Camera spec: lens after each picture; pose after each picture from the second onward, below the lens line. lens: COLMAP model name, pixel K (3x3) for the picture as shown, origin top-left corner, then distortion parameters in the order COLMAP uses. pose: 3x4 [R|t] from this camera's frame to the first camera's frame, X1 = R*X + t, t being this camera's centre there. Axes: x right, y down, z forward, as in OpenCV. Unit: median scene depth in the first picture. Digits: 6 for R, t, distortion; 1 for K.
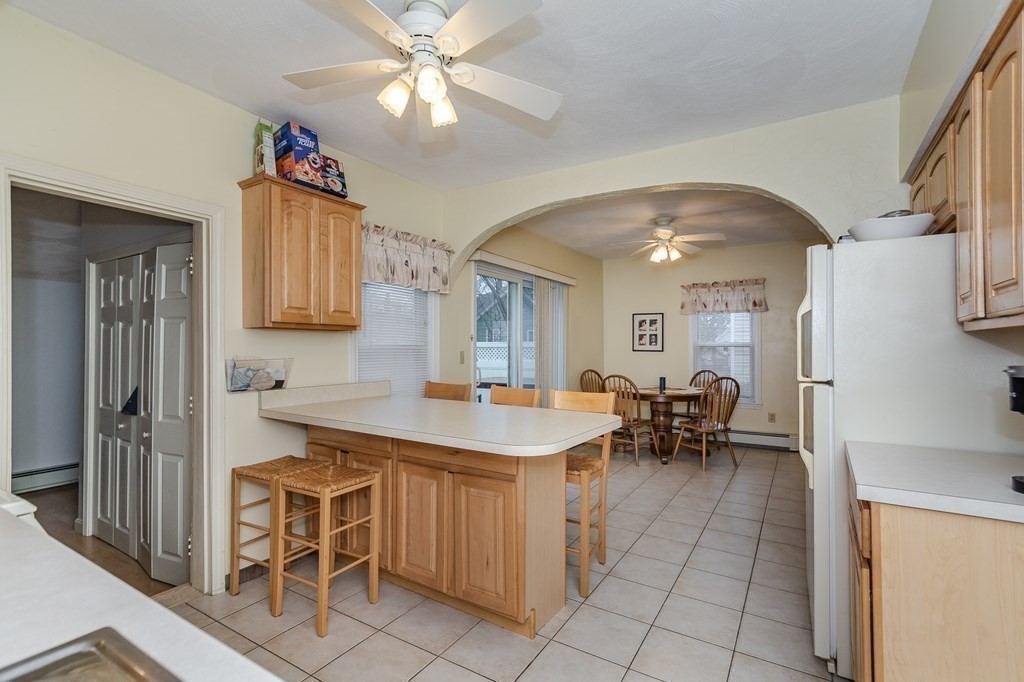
lens RADIAL K [[458.0, 0, 522.3], [0, 458.0, 344.9], [0, 0, 1]] dist [0.002768, 0.000425]
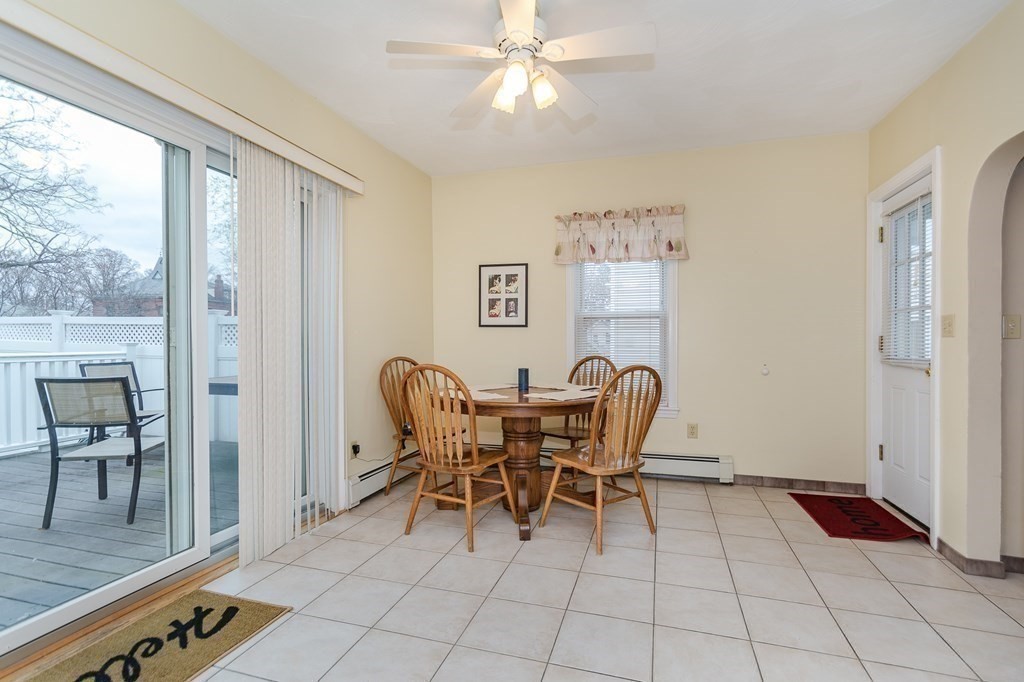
lens RADIAL K [[494.1, 0, 510.4], [0, 494.1, 343.1], [0, 0, 1]] dist [-0.001432, 0.000149]
pose [[0.968881, -0.001276, 0.247522, 0.133895], [-0.001544, 0.999936, 0.011202, 0.030949], [-0.247521, -0.011235, 0.968817, 0.400146]]
